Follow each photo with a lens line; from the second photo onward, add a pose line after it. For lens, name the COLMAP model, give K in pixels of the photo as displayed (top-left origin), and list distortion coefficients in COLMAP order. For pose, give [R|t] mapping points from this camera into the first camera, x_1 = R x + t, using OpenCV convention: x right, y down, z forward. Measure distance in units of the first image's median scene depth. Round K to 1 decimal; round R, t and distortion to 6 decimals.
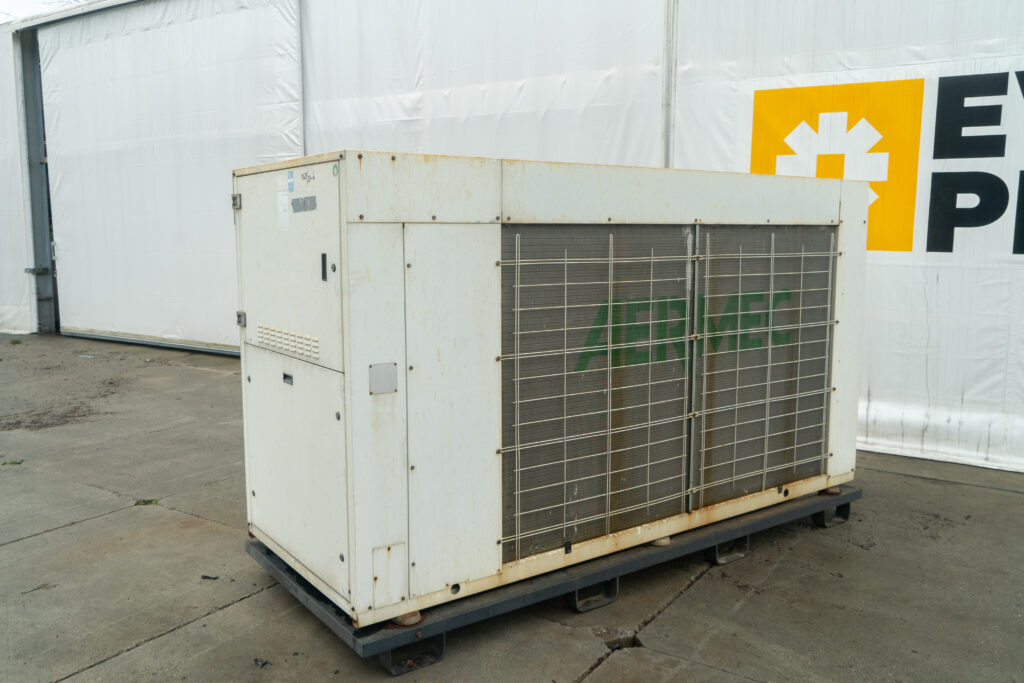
lens RADIAL K [[849.4, 0, 509.3], [0, 849.4, 341.0], [0, 0, 1]] dist [-0.004069, 0.001984]
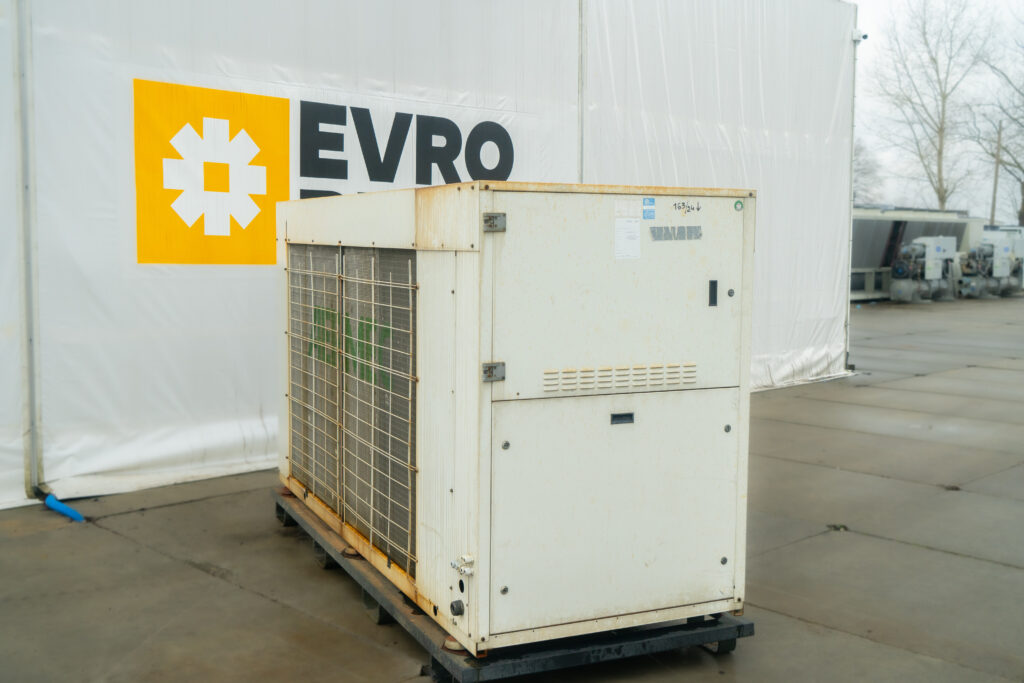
lens RADIAL K [[1106.1, 0, 512.4], [0, 1106.1, 342.1], [0, 0, 1]] dist [-0.003991, 0.000000]
pose [[0.198170, -0.092845, 0.975760, -0.780927], [0.117340, 0.990592, 0.070425, -0.073615], [-0.973119, 0.100539, 0.207200, 0.461799]]
